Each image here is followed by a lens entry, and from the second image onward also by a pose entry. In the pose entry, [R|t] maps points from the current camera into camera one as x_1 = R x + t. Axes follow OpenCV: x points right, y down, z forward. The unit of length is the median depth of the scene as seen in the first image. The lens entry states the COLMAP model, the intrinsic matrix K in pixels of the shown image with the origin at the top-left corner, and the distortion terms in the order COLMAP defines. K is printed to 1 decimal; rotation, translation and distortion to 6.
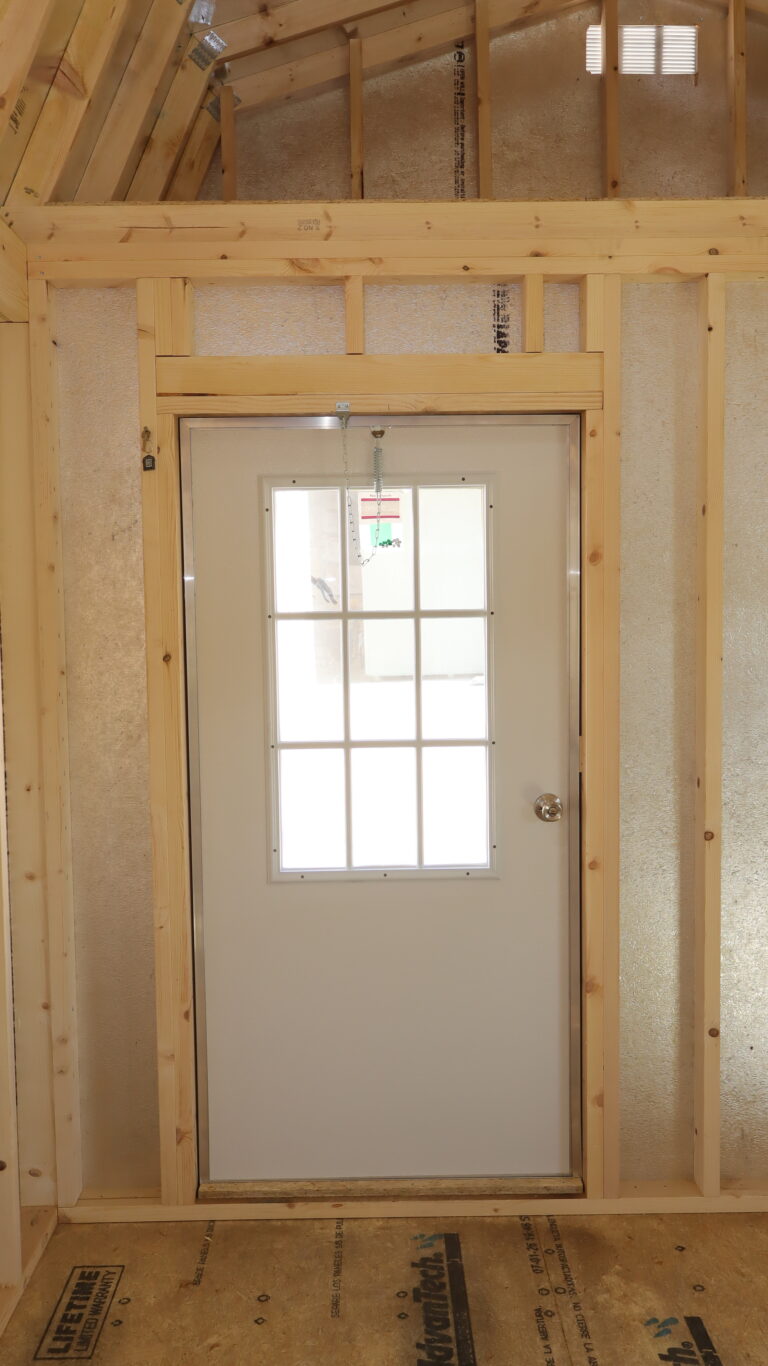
lens RADIAL K [[1258.8, 0, 384.0], [0, 1258.8, 683.0], [0, 0, 1]] dist [0.004816, 0.001367]
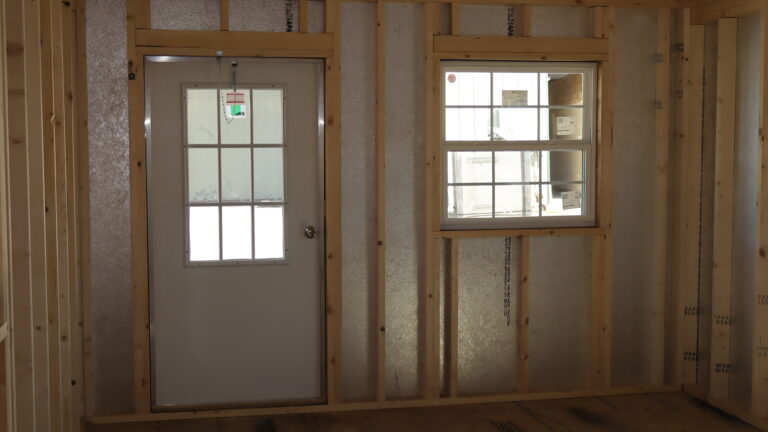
lens RADIAL K [[1052.9, 0, 384.0], [0, 1052.9, 216.0], [0, 0, 1]] dist [0.004300, -0.042260]
pose [[0.979999, -0.002766, 0.198983, -0.116643], [0.003028, 0.999995, -0.001013, 0.073008], [-0.198979, 0.001595, 0.980003, -0.882058]]
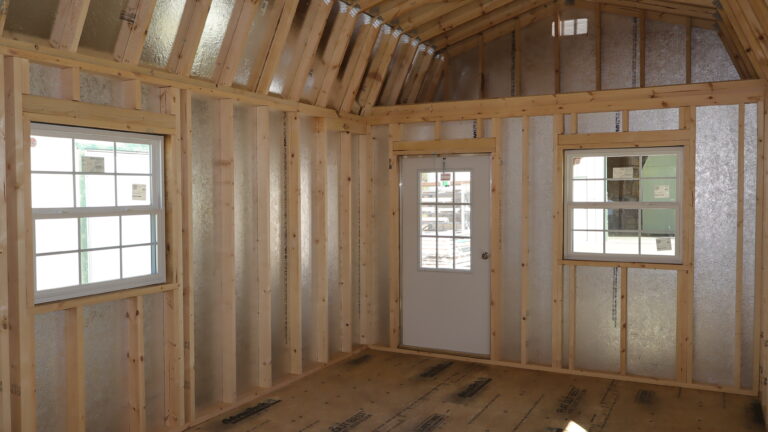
lens RADIAL K [[639.2, 0, 384.0], [0, 639.2, 216.0], [0, 0, 1]] dist [-0.007871, 0.004541]
pose [[0.884242, 0.026719, -0.466264, 0.763185], [-0.040707, 0.998972, -0.019953, 0.031022], [0.465251, 0.036624, 0.884421, -0.856018]]
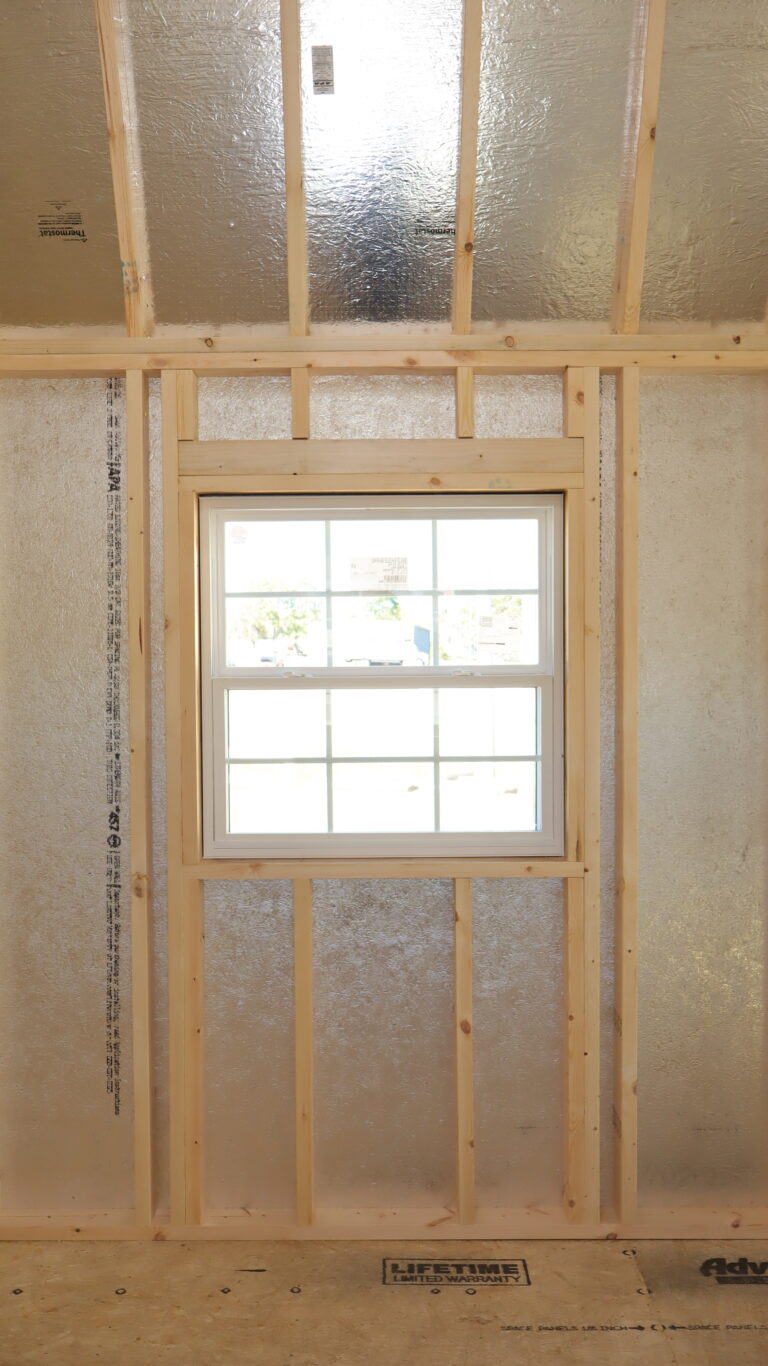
lens RADIAL K [[1136.9, 0, 384.0], [0, 1136.9, 683.0], [0, 0, 1]] dist [-0.007871, 0.004541]
pose [[-0.013621, 0.048250, -0.998742, 0.694088], [-0.064153, 0.996735, 0.049028, -0.023075], [0.997847, 0.064740, -0.010481, -0.018532]]
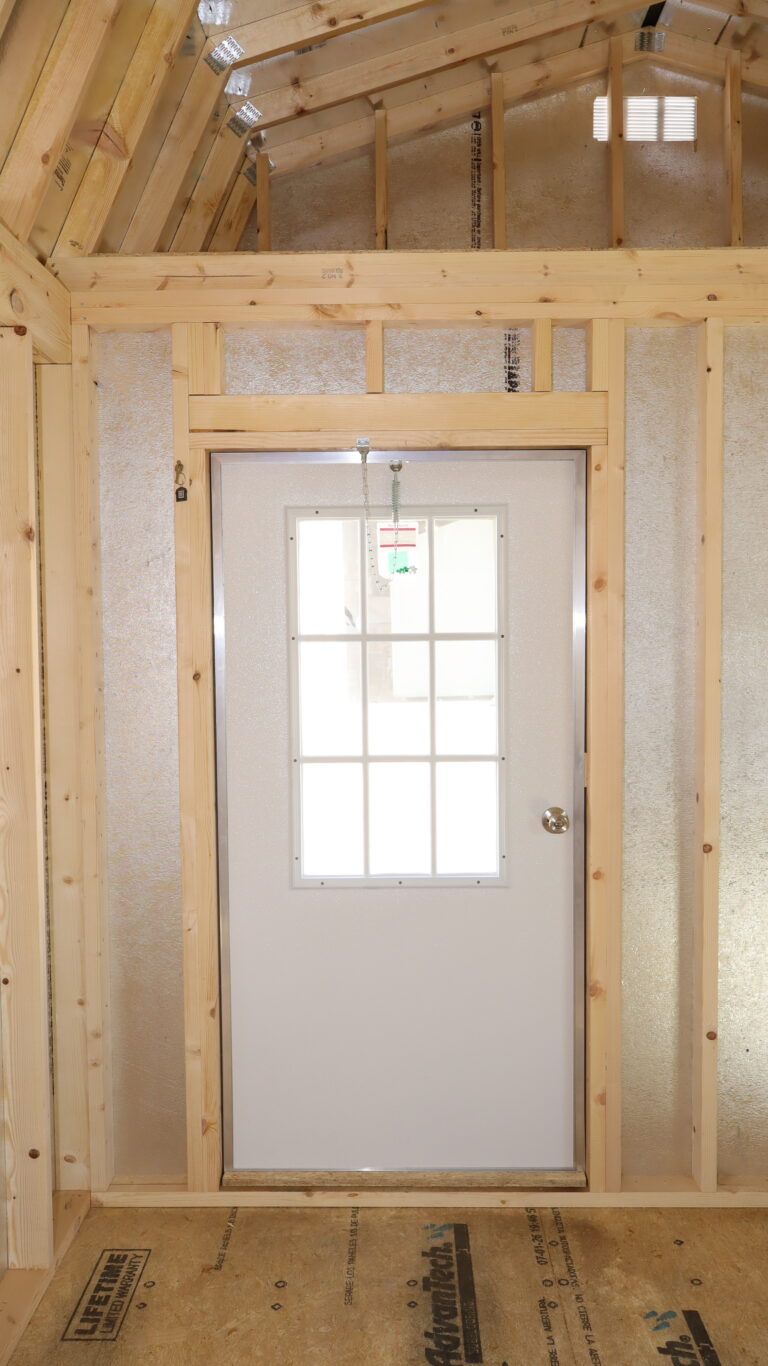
lens RADIAL K [[1136.9, 0, 384.0], [0, 1136.9, 683.0], [0, 0, 1]] dist [-0.007871, 0.004541]
pose [[0.999686, 0.006101, -0.024295, 0.009554], [-0.006540, 0.999816, -0.018038, 0.001864], [0.024180, 0.018191, 0.999542, 0.040092]]
